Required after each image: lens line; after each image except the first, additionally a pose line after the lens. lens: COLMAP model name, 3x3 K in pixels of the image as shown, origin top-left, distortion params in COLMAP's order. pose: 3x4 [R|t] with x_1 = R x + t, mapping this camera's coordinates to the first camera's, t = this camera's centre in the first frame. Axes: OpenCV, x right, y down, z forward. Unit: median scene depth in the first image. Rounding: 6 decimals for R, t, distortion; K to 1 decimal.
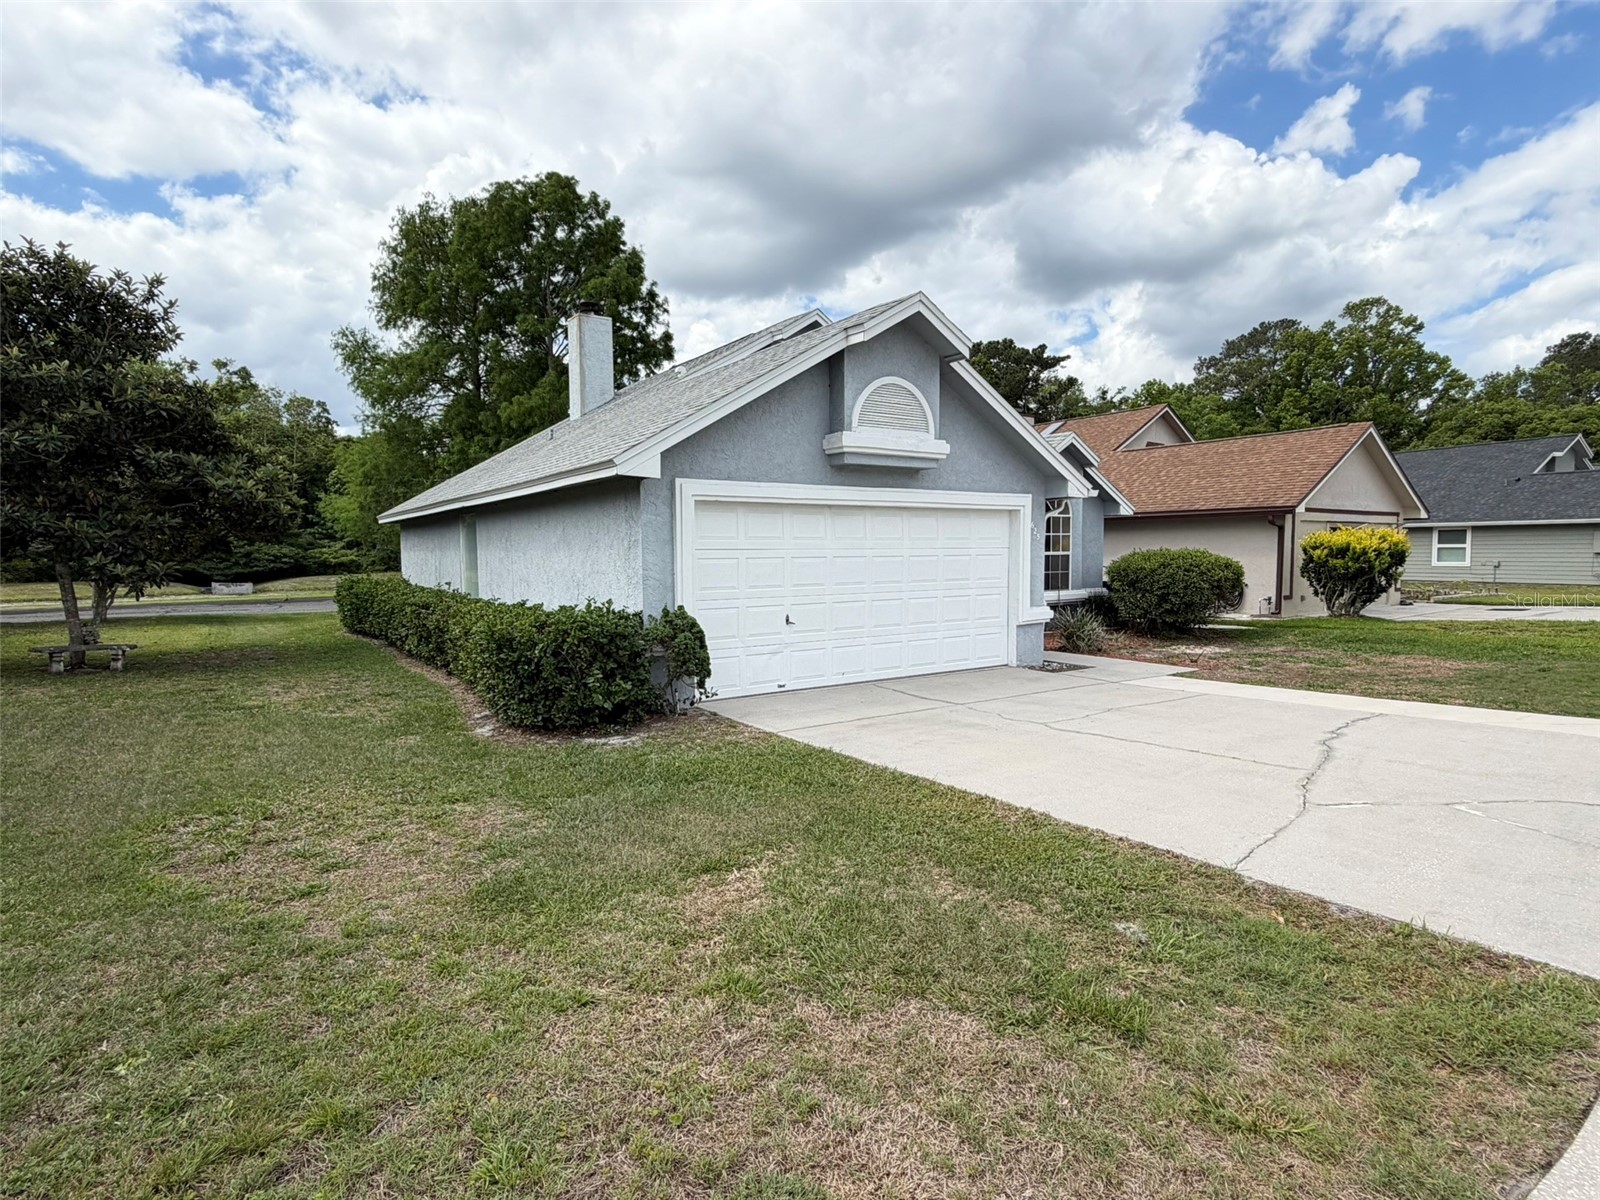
lens RADIAL K [[824.3, 0, 809.9], [0, 824.3, 607.3], [0, 0, 1]] dist [-0.002879, -0.000169]
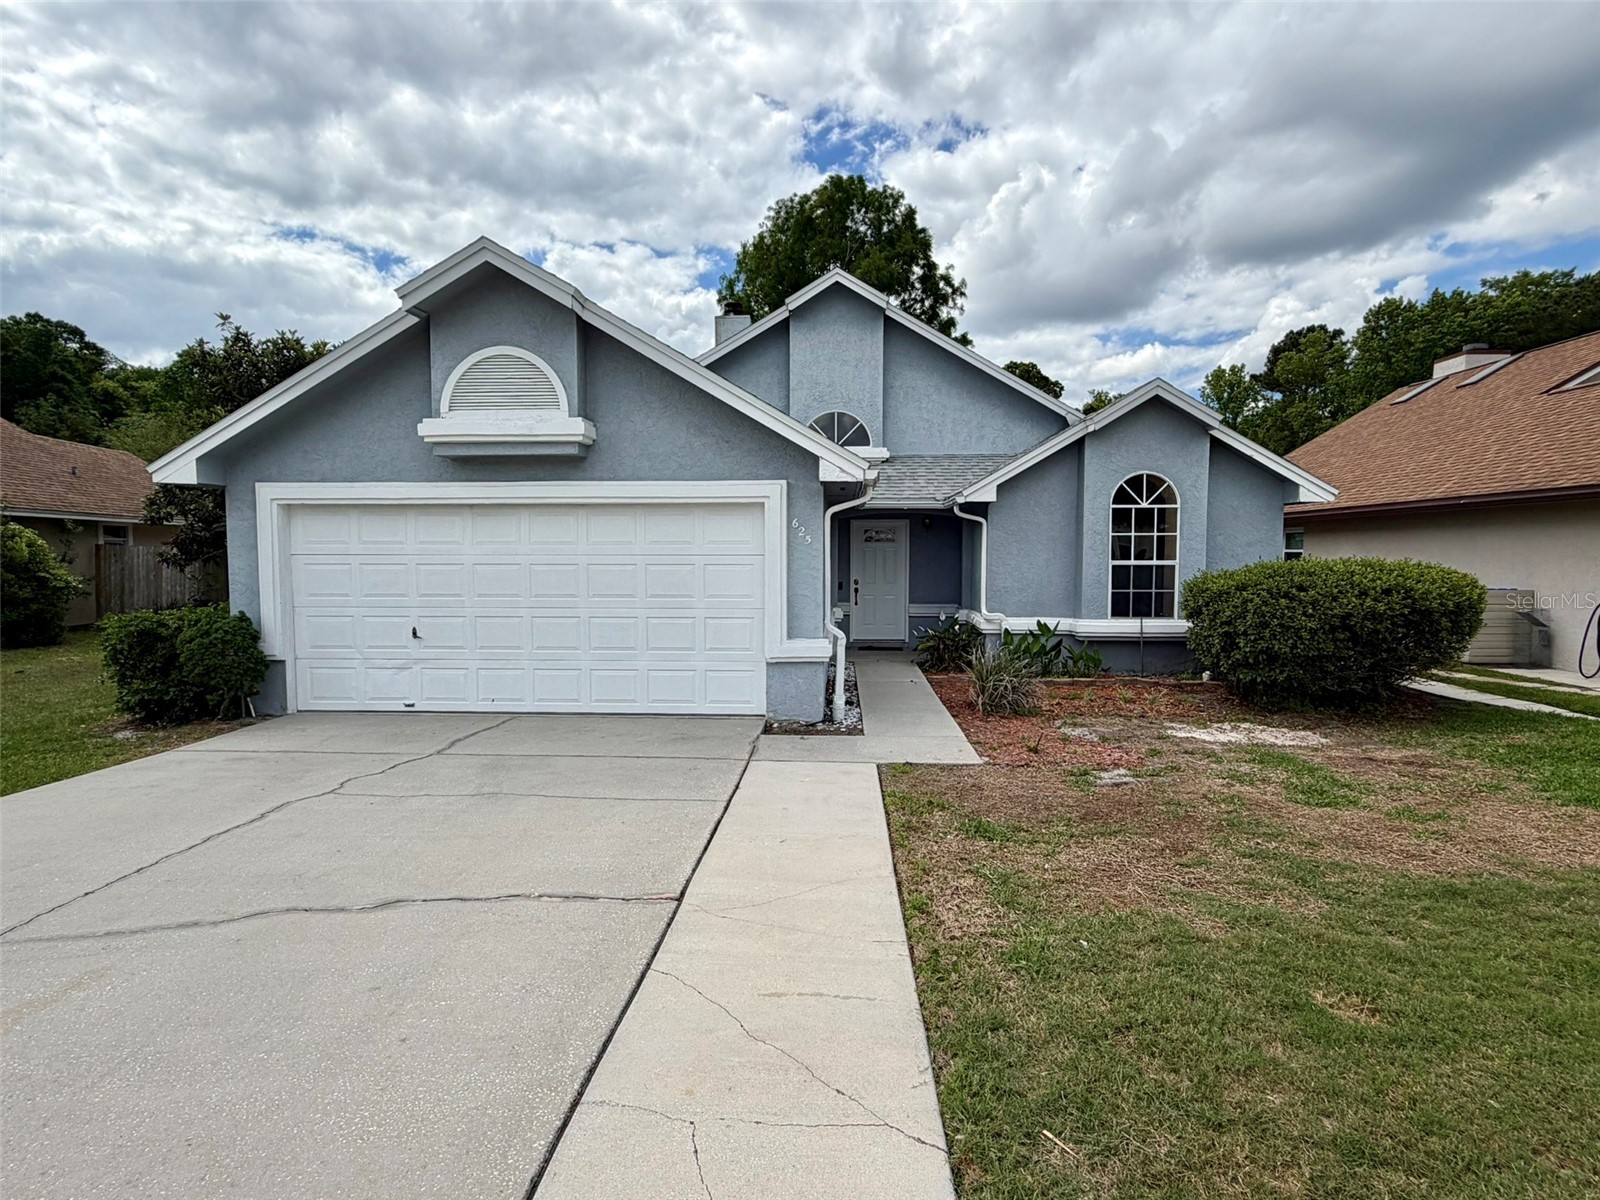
lens RADIAL K [[824.3, 0, 804.5], [0, 824.3, 596.4], [0, 0, 1]] dist [-0.002879, -0.000169]
pose [[0.801111, 0.041018, -0.597108, 0.707297], [-0.048354, 0.998823, 0.003739, -0.040516], [0.596559, 0.025877, 0.802152, 0.441630]]
